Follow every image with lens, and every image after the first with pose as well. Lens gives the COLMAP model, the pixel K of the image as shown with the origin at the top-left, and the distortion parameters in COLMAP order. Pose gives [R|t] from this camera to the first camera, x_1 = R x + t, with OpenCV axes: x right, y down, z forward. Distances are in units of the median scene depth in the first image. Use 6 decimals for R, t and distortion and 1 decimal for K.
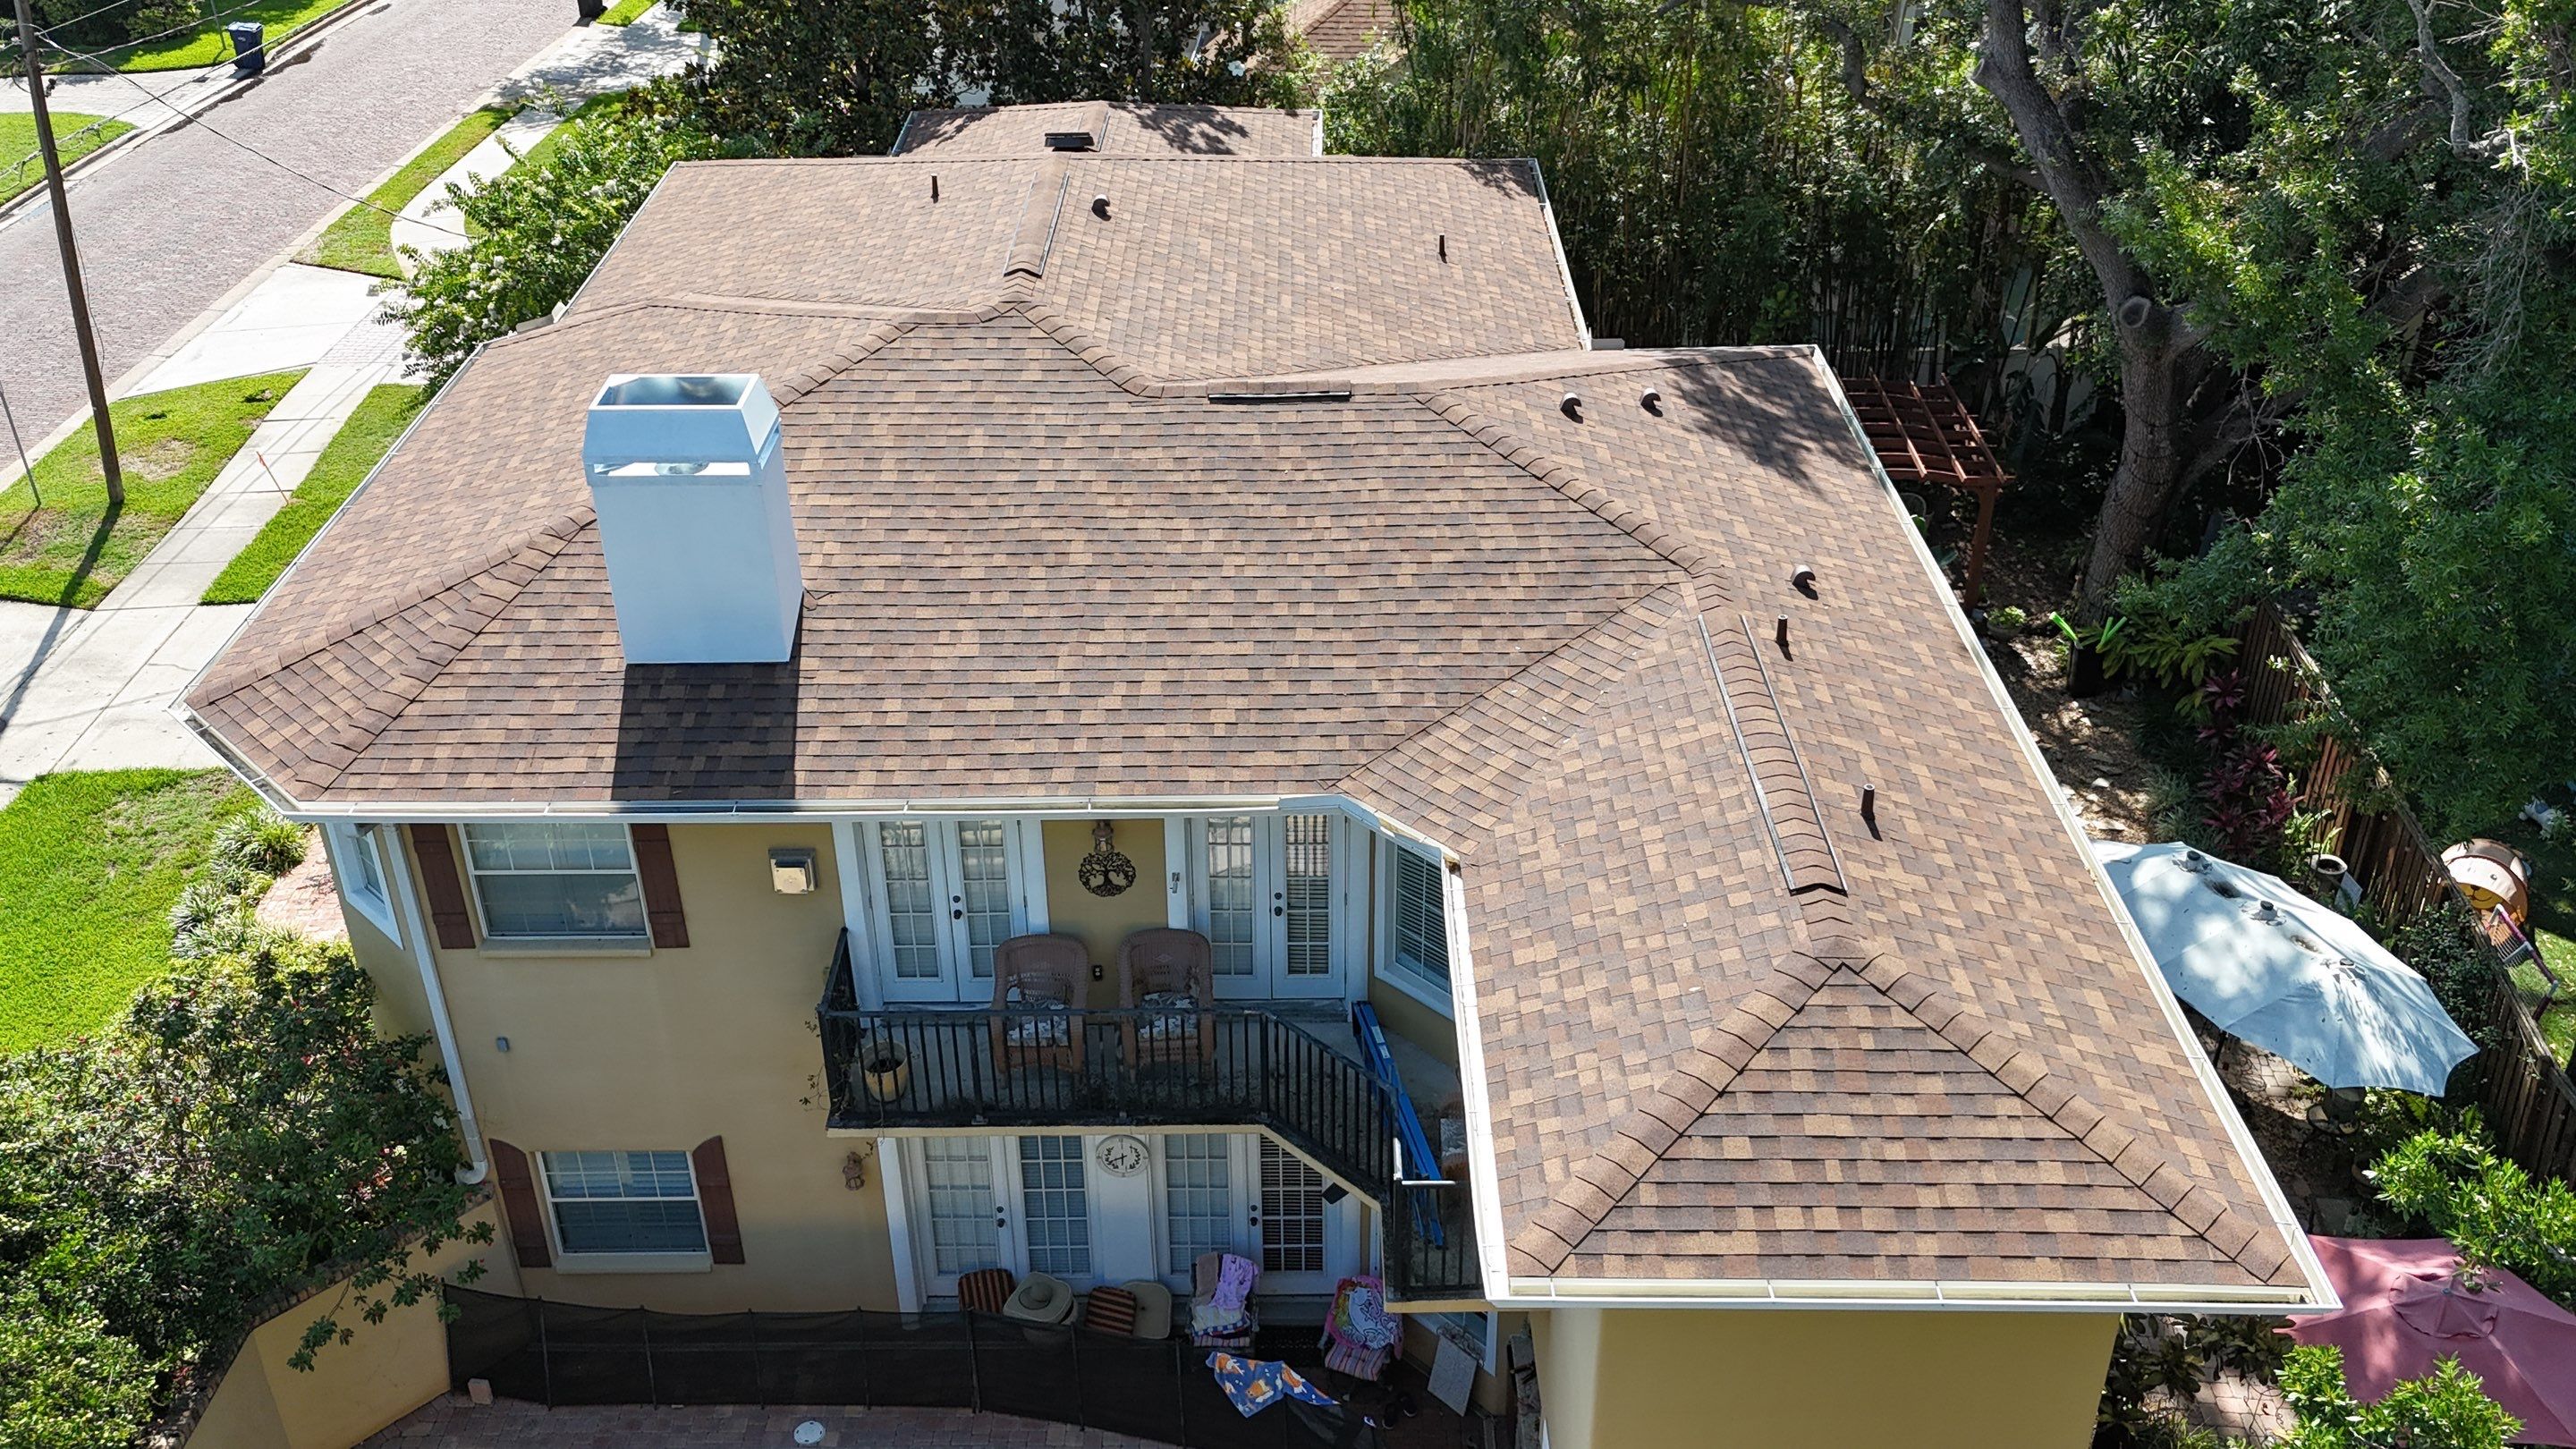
lens RADIAL K [[2250.4, 0, 1285.5], [0, 2250.4, 735.1], [0, 0, 1]] dist [0.053013, -0.009380]
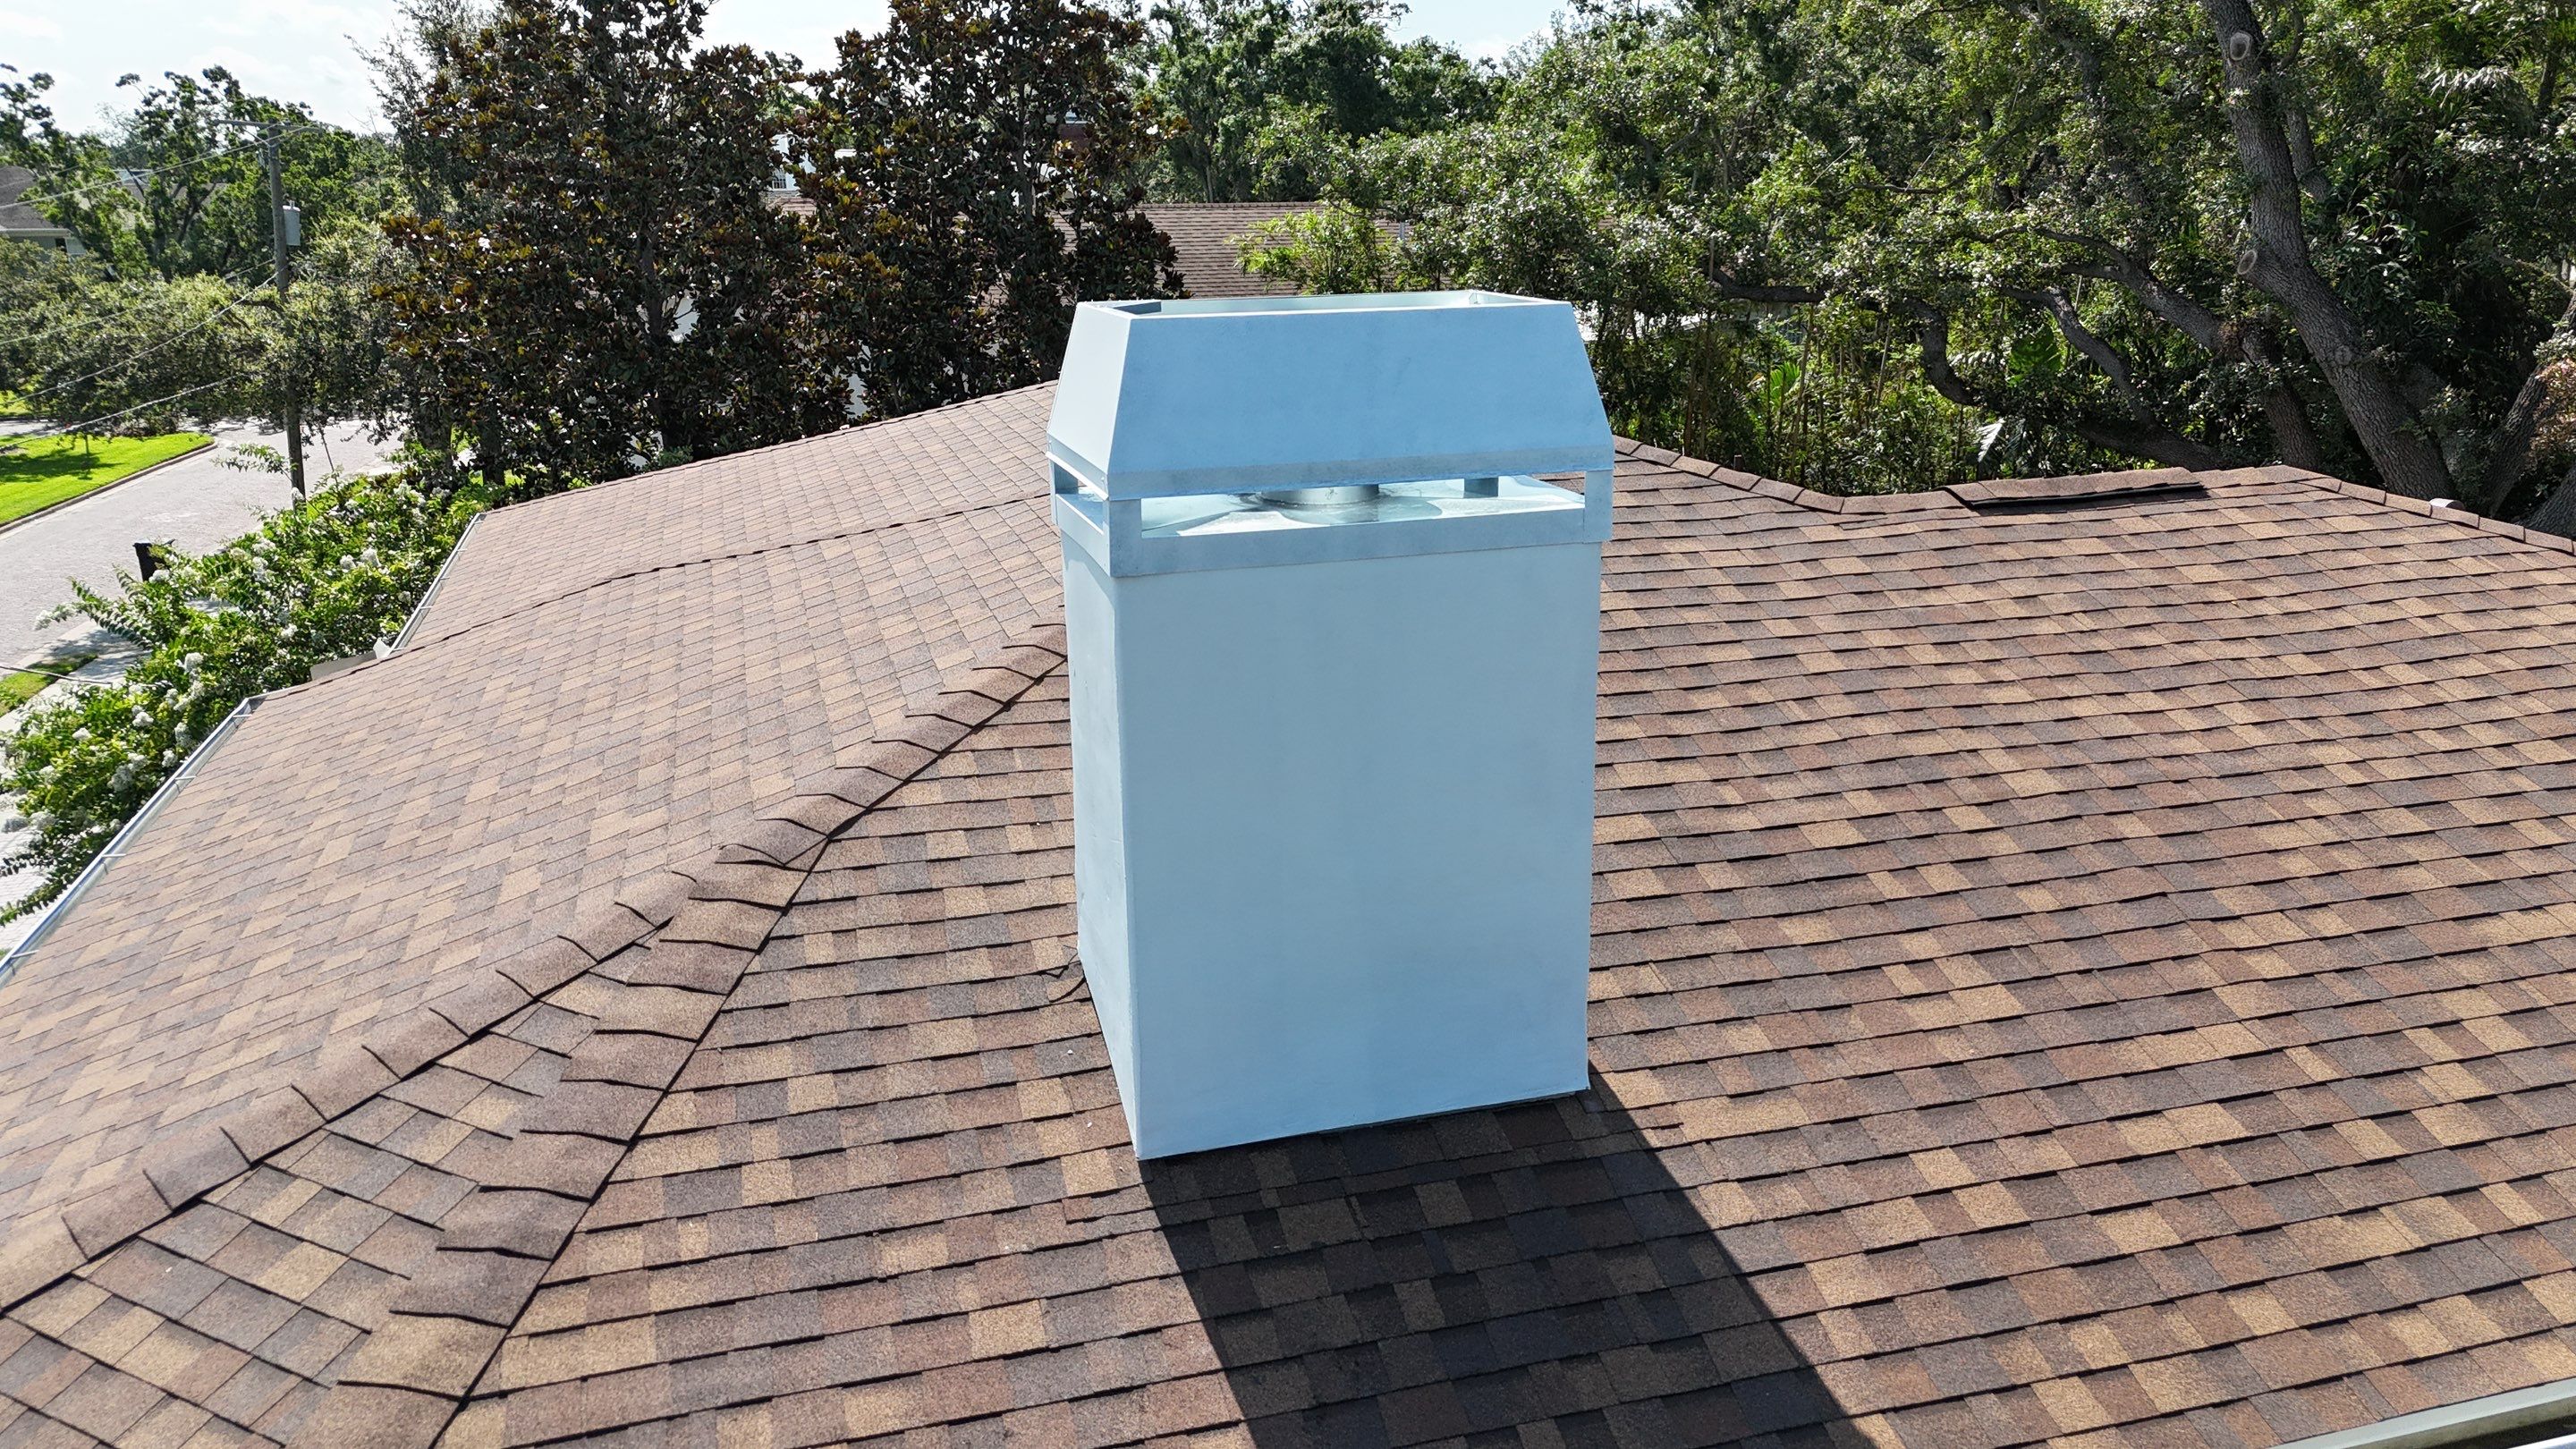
lens RADIAL K [[1913.6, 0, 1286.0], [0, 1913.6, 711.4], [0, 0, 1]] dist [0.070457, -0.059467]
pose [[0.959613, -0.079296, 0.269917, -0.336935], [0.148931, 0.957170, -0.248283, -0.021333], [-0.238668, 0.278455, 0.930323, 0.706467]]
